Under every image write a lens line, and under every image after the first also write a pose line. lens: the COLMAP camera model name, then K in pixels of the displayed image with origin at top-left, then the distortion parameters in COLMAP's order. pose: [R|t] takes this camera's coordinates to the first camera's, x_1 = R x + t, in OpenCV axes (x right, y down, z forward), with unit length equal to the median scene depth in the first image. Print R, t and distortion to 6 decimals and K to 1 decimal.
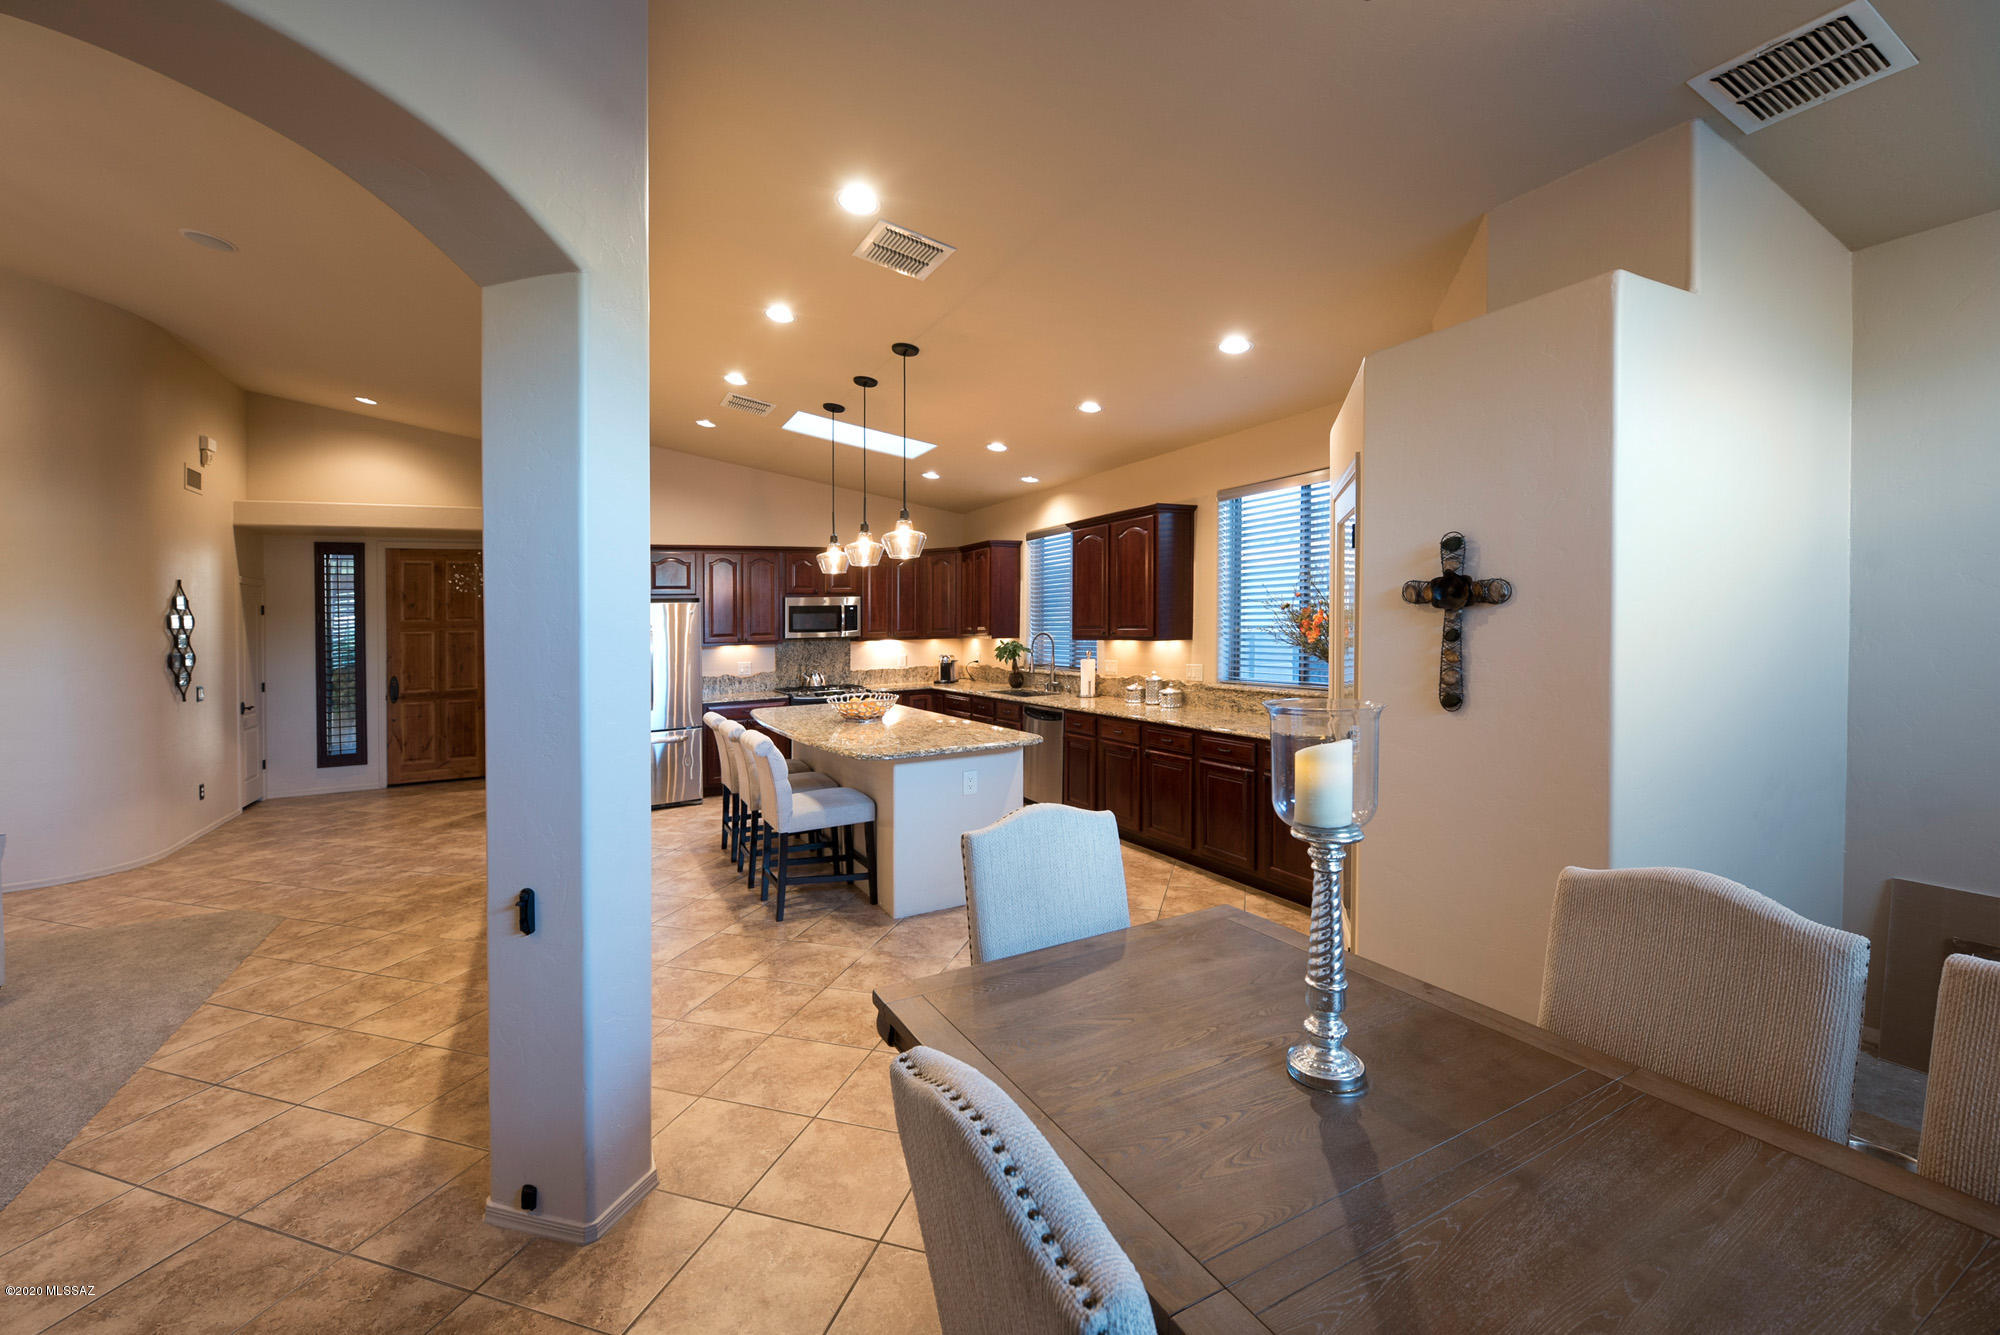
lens RADIAL K [[836.6, 0, 996.3], [0, 836.6, 620.1], [0, 0, 1]] dist [-0.001092, -0.000256]
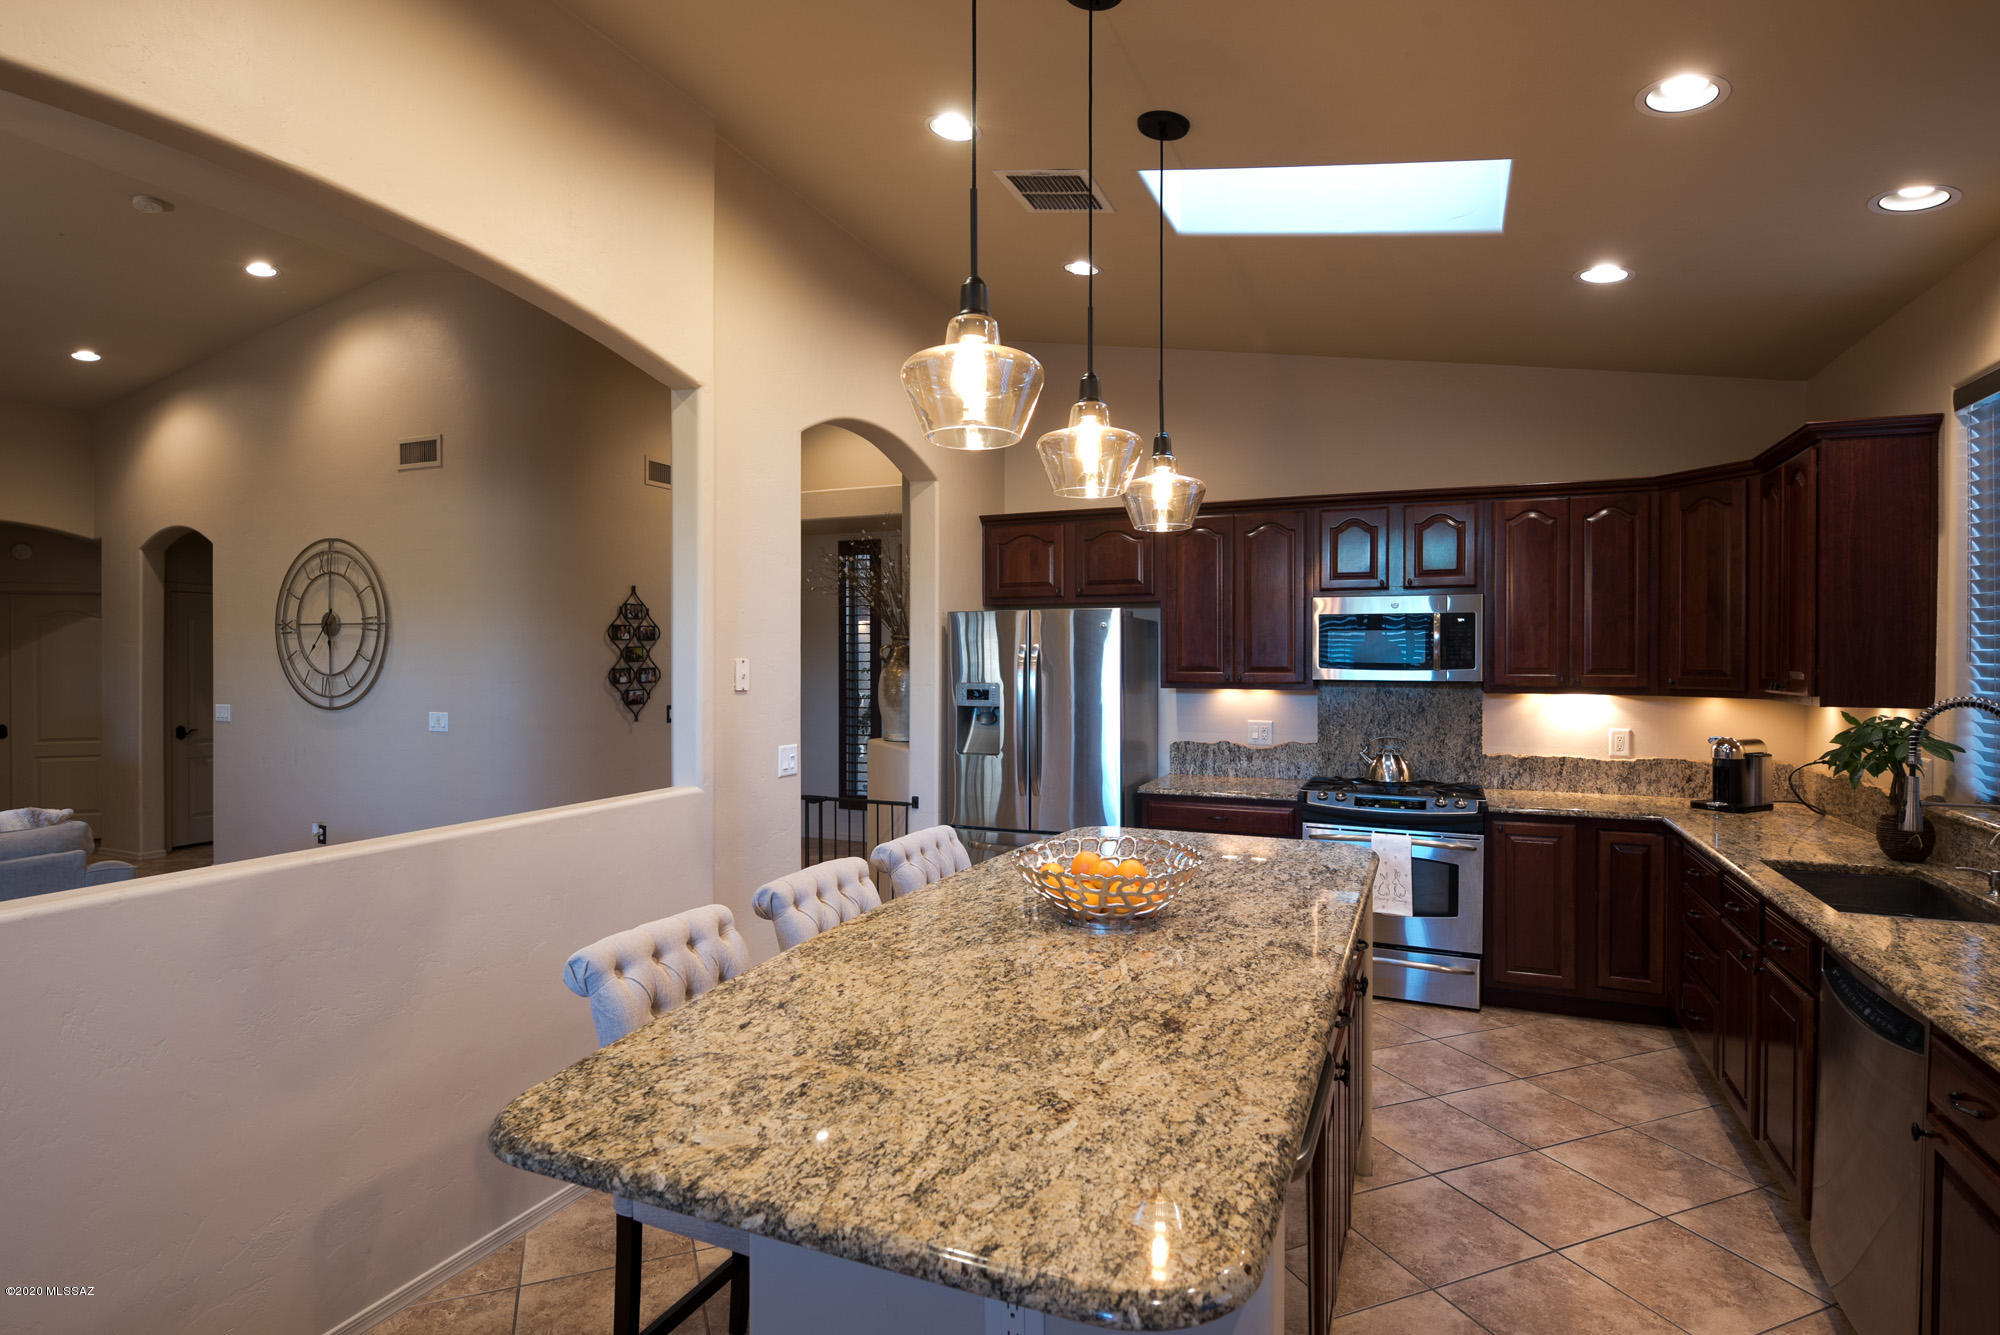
lens RADIAL K [[1063.3, 0, 1030.6], [0, 1063.3, 660.9], [0, 0, 1]] dist [0.002209, 0.000184]
pose [[0.618939, 0.030338, -0.784853, 0.141056], [-0.015346, 0.999530, 0.026534, -0.003721], [0.785289, -0.004378, 0.619114, 0.471634]]
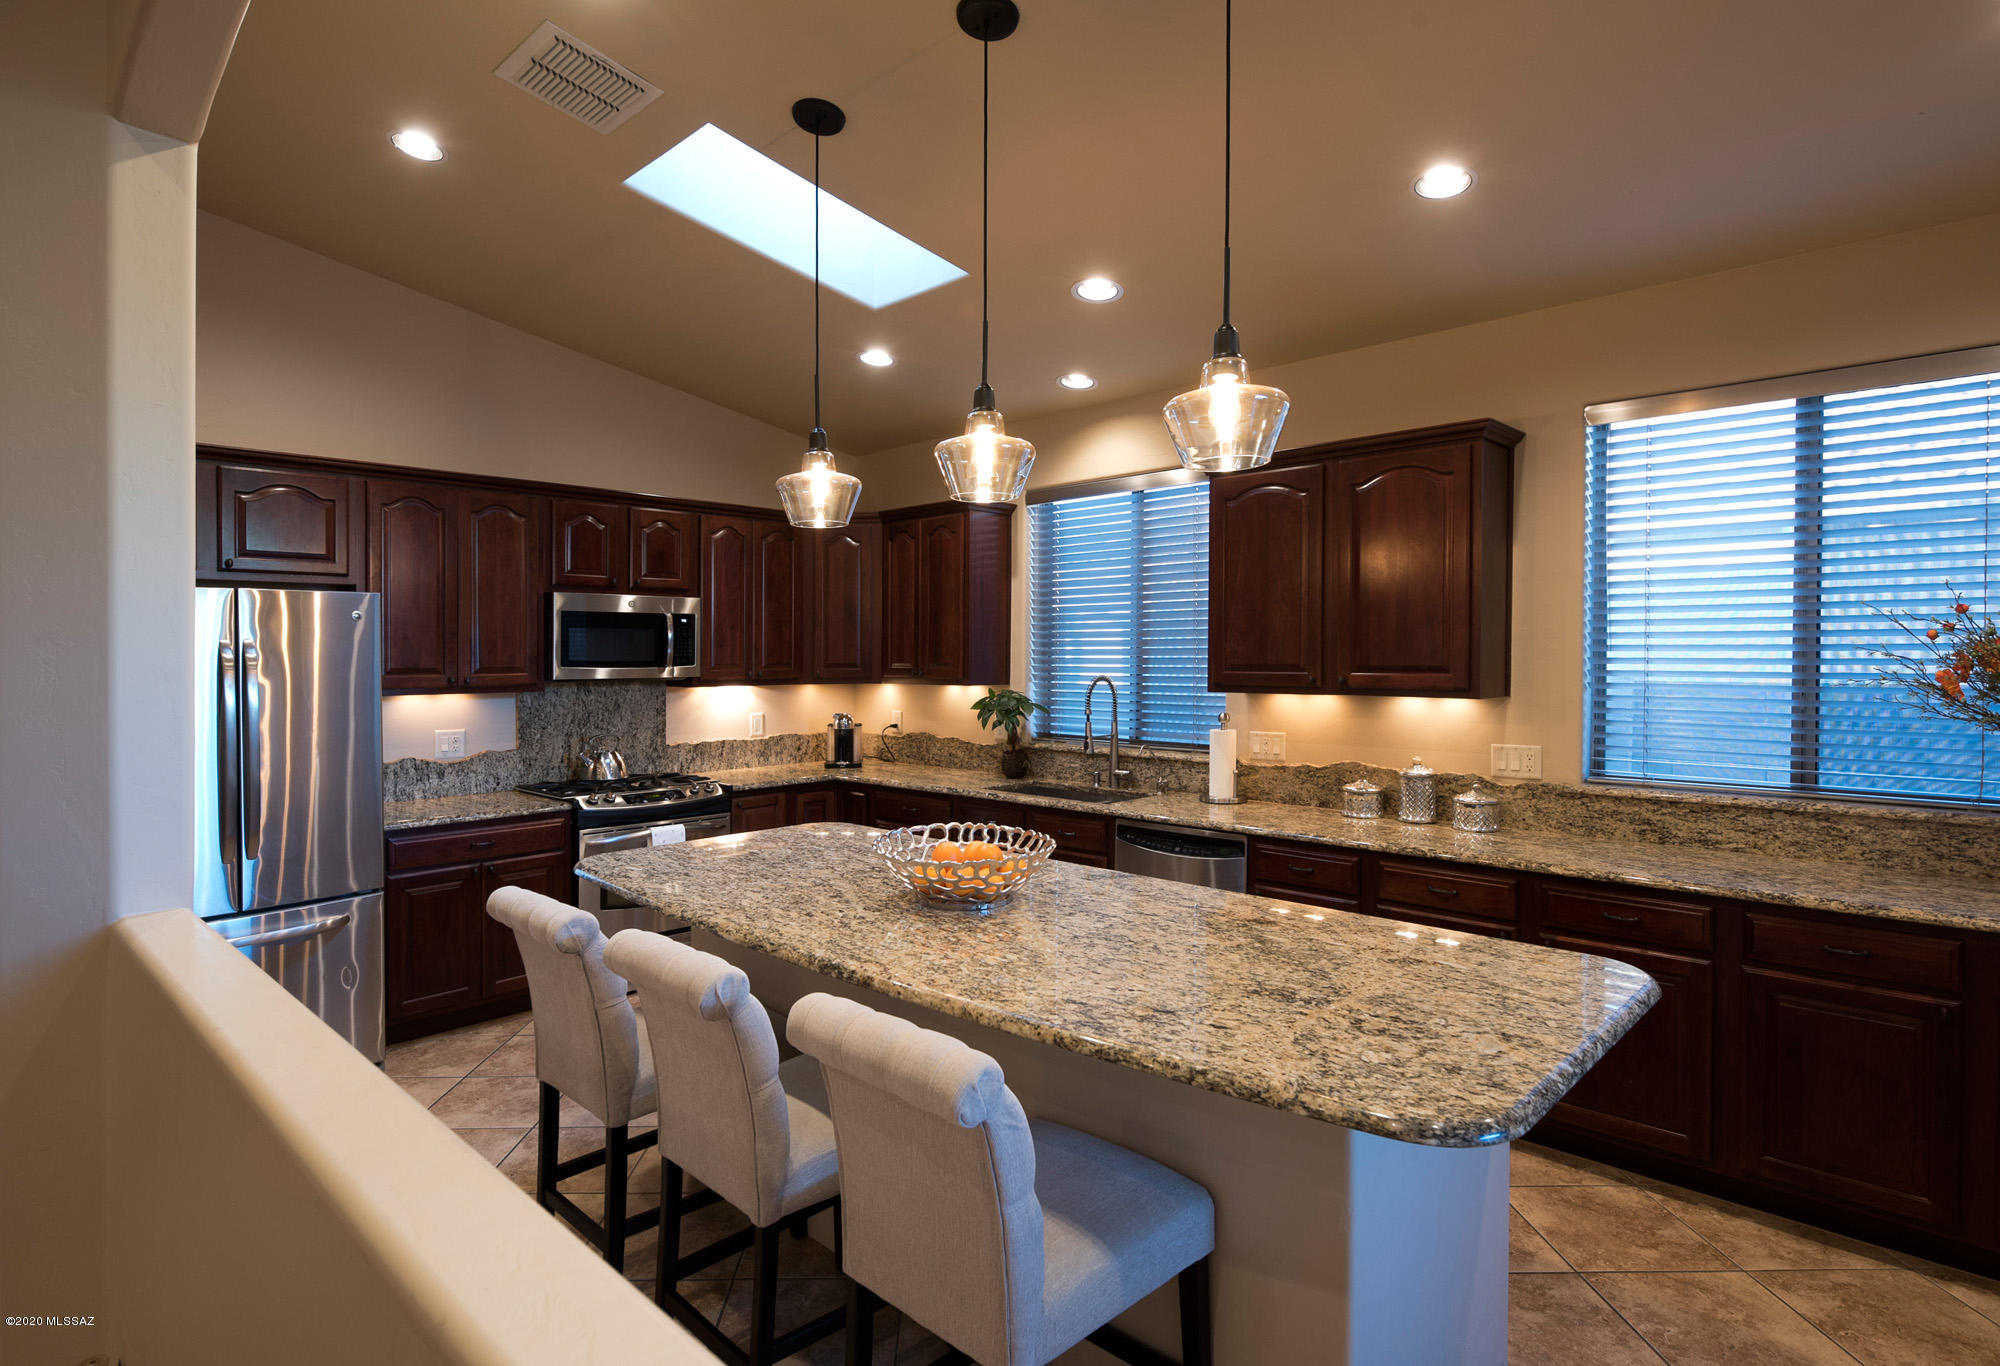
lens RADIAL K [[1056.3, 0, 962.6], [0, 1056.3, 679.2], [0, 0, 1]] dist [-0.000557, -0.000554]
pose [[0.954031, 0.013661, 0.299396, -0.209130], [-0.020125, 0.999626, 0.018515, 0.005736], [-0.299031, -0.023690, 0.953949, 0.365279]]
